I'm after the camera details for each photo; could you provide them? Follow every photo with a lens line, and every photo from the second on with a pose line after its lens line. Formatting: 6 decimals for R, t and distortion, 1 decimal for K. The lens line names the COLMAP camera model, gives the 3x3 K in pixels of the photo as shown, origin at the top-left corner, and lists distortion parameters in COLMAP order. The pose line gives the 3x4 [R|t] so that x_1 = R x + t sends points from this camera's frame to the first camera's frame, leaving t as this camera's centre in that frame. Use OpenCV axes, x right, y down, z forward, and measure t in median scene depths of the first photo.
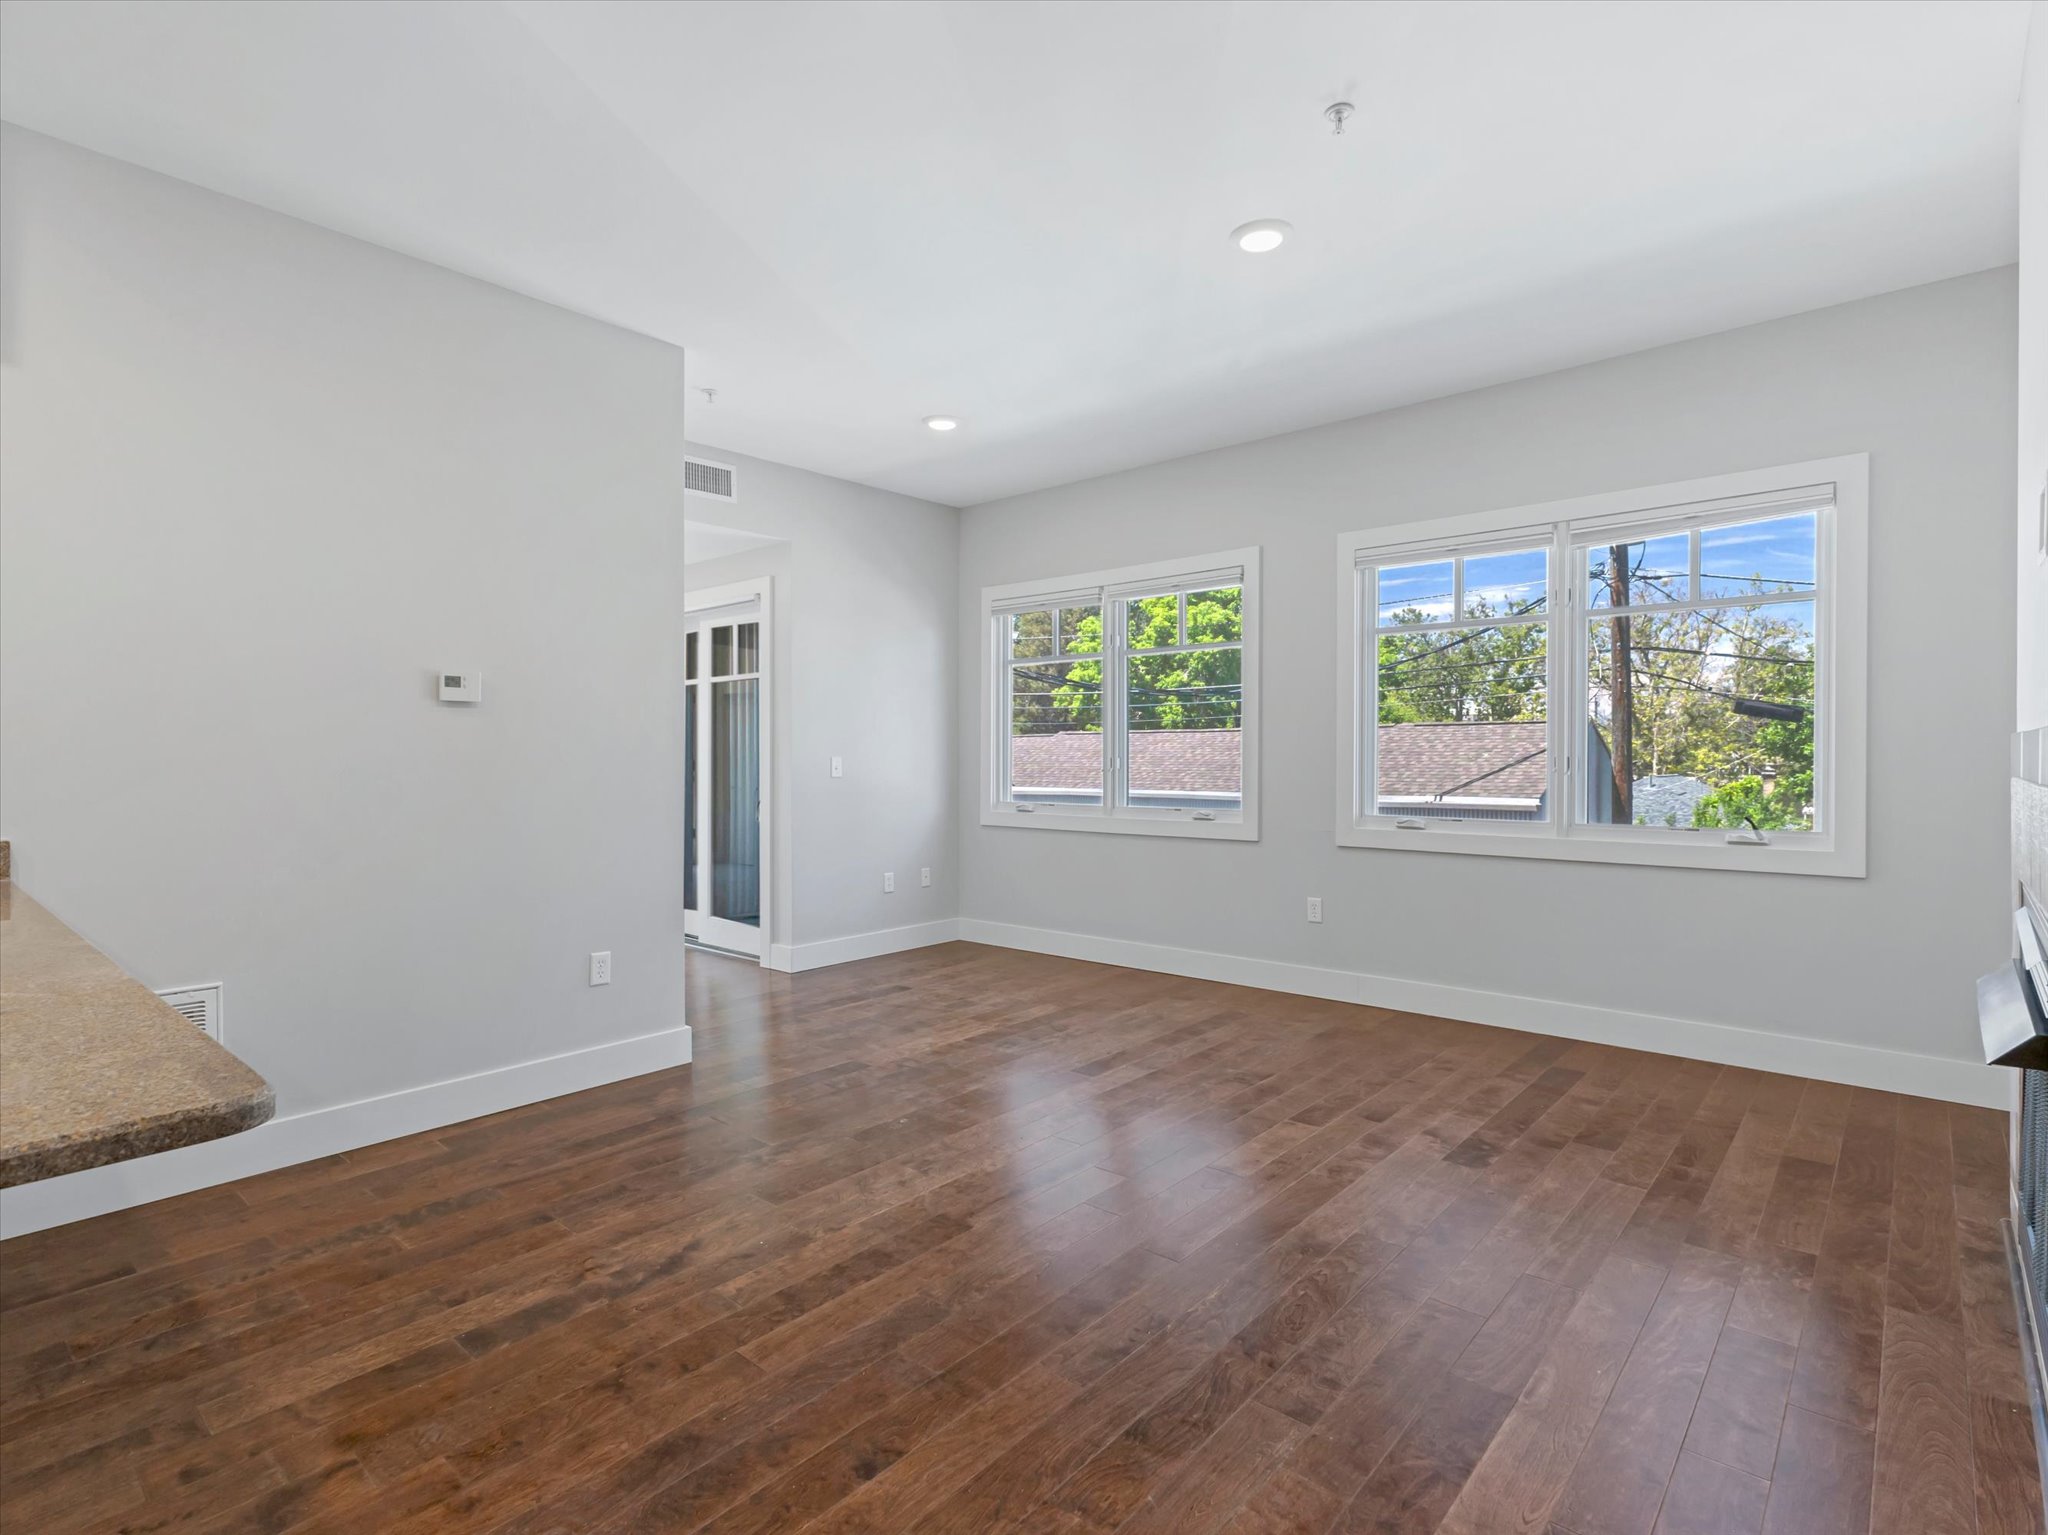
lens RADIAL K [[1015.6, 0, 1024.5], [0, 1015.6, 763.3], [0, 0, 1]] dist [0.001489, 0.000226]
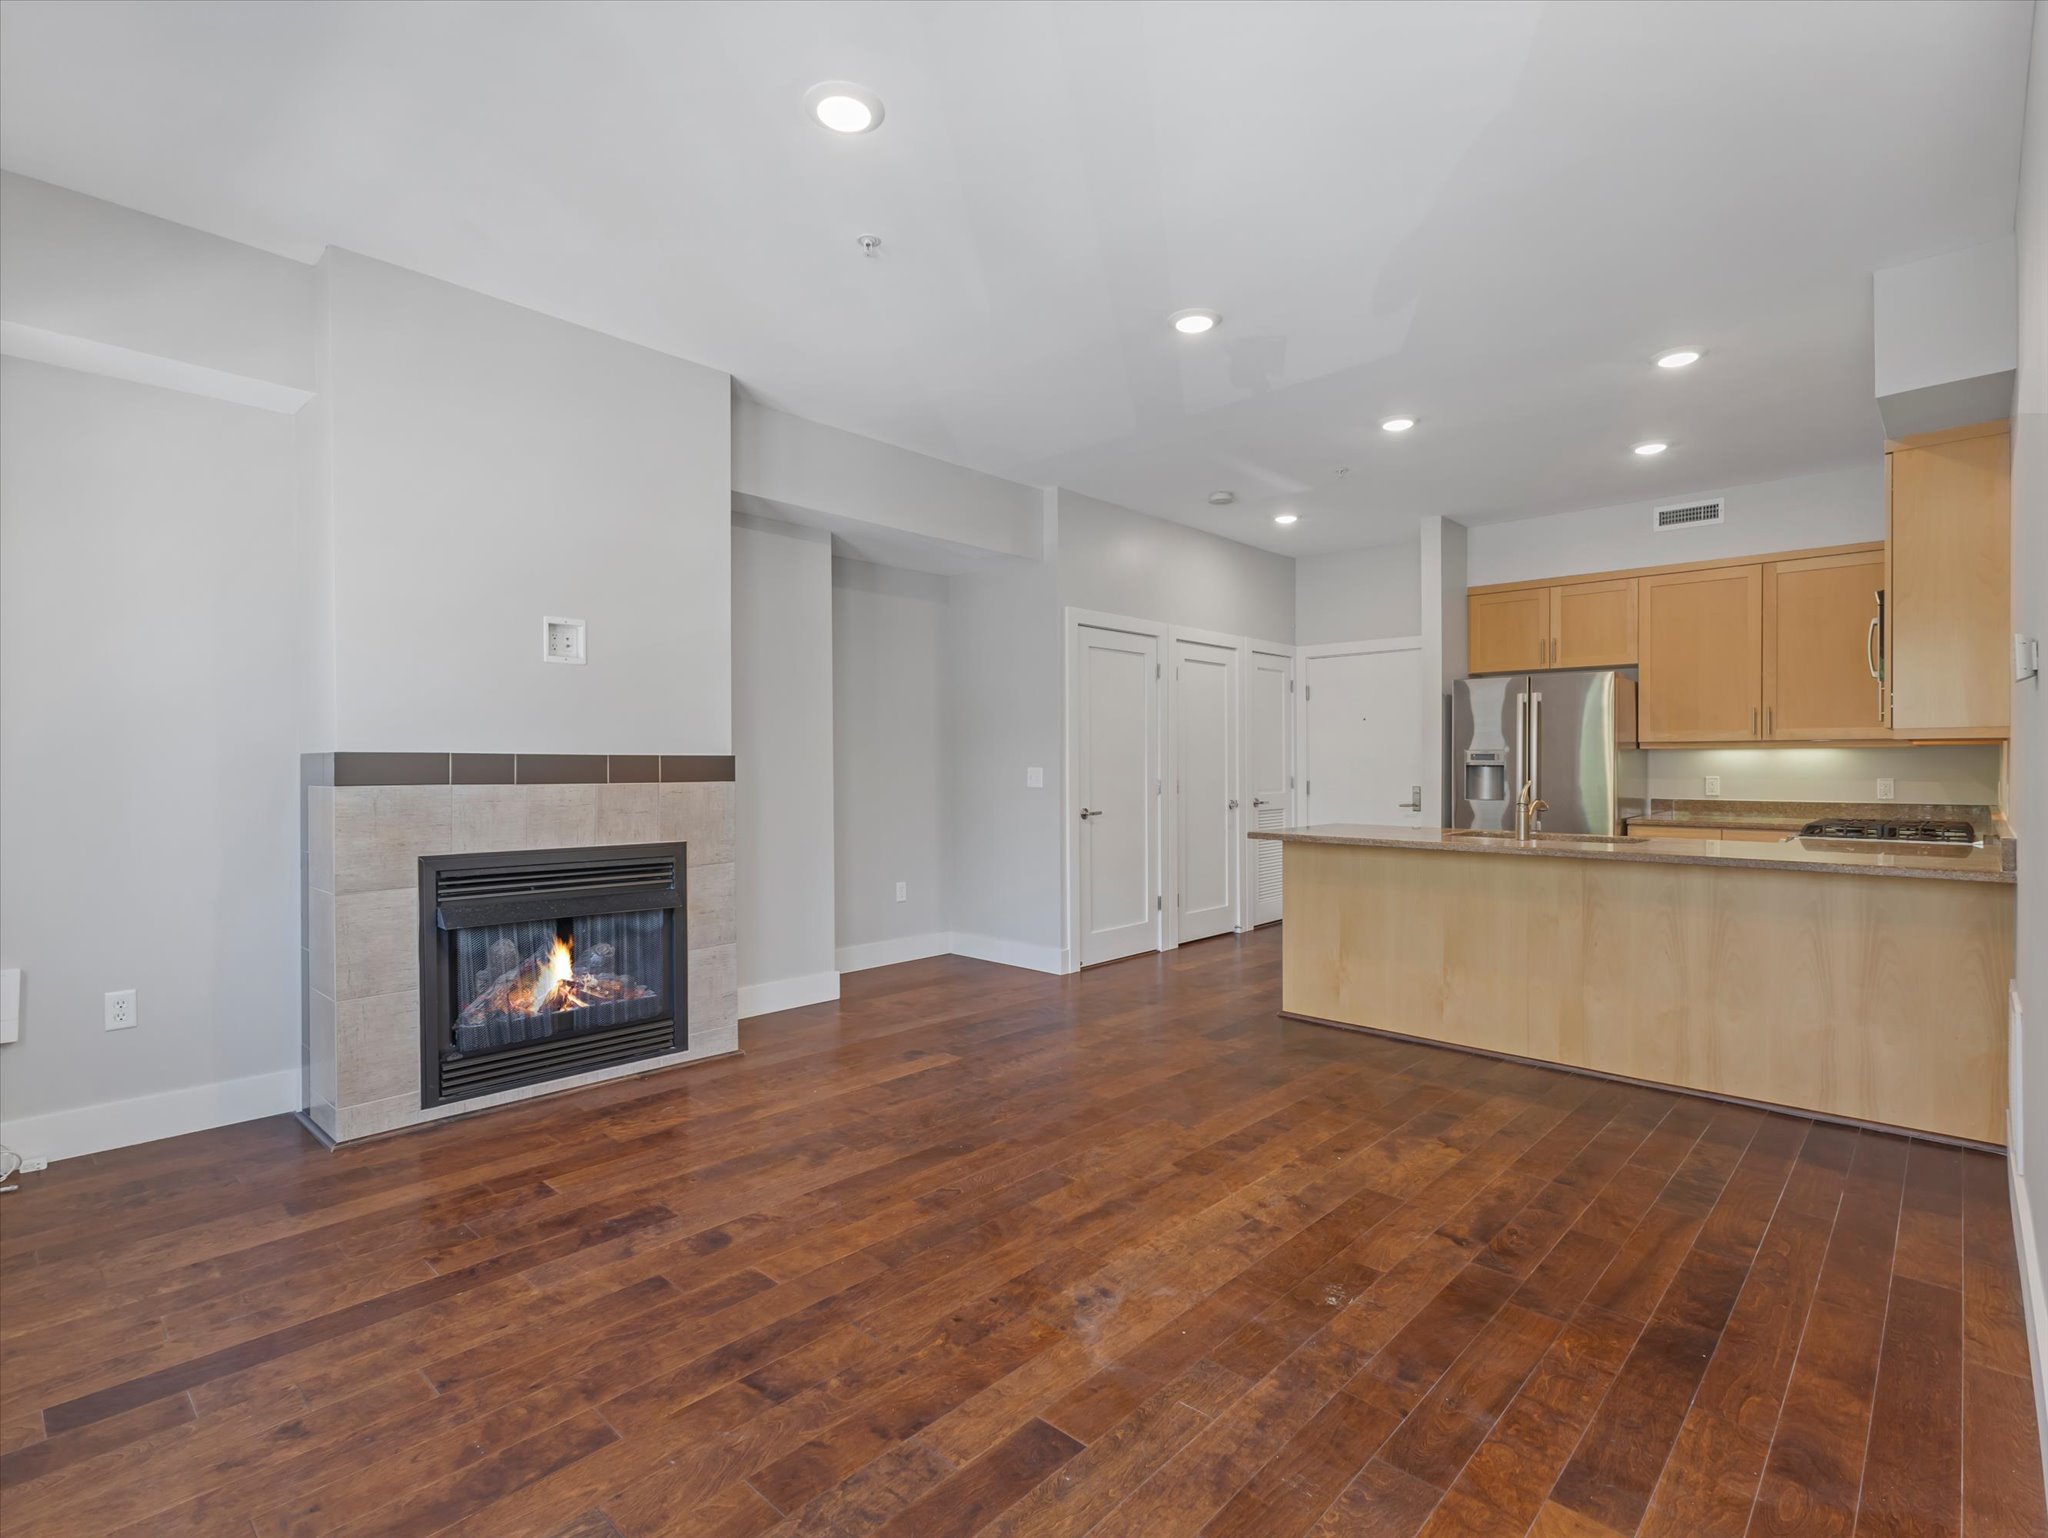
lens RADIAL K [[1015.6, 0, 1025.1], [0, 1015.6, 773.6], [0, 0, 1]] dist [0.001489, 0.000226]
pose [[-0.999554, 0.006246, 0.029204, 0.072345], [0.006503, 0.999941, 0.008688, -0.009970], [-0.029148, 0.008874, -0.999536, 1.886609]]
